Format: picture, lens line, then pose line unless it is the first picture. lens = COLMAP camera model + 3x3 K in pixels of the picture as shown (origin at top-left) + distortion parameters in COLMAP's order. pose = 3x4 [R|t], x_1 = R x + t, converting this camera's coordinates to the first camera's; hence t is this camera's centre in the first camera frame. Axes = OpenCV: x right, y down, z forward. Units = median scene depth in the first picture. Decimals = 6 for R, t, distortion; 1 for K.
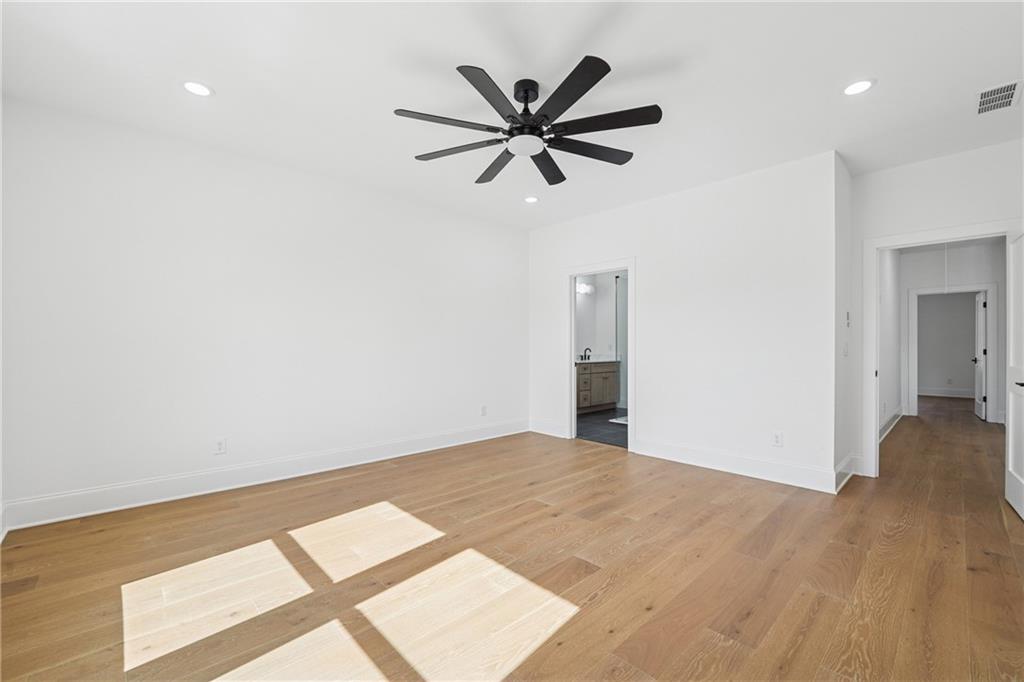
lens RADIAL K [[421.4, 0, 514.8], [0, 421.4, 344.1], [0, 0, 1]] dist [-0.001214, -0.000318]
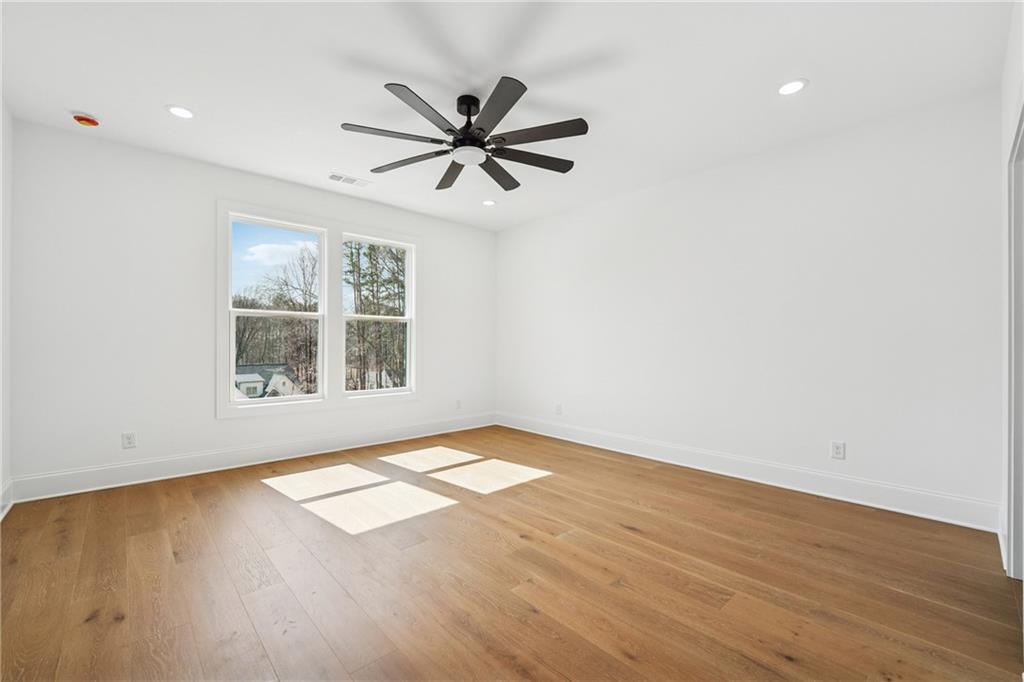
lens RADIAL K [[421.4, 0, 508.7], [0, 421.4, 341.8], [0, 0, 1]] dist [-0.001214, -0.000318]
pose [[-0.015403, -0.005790, -0.999865, 0.799598], [0.002084, 0.999981, -0.005822, 0.007718], [0.999879, -0.002173, -0.015391, 0.811229]]
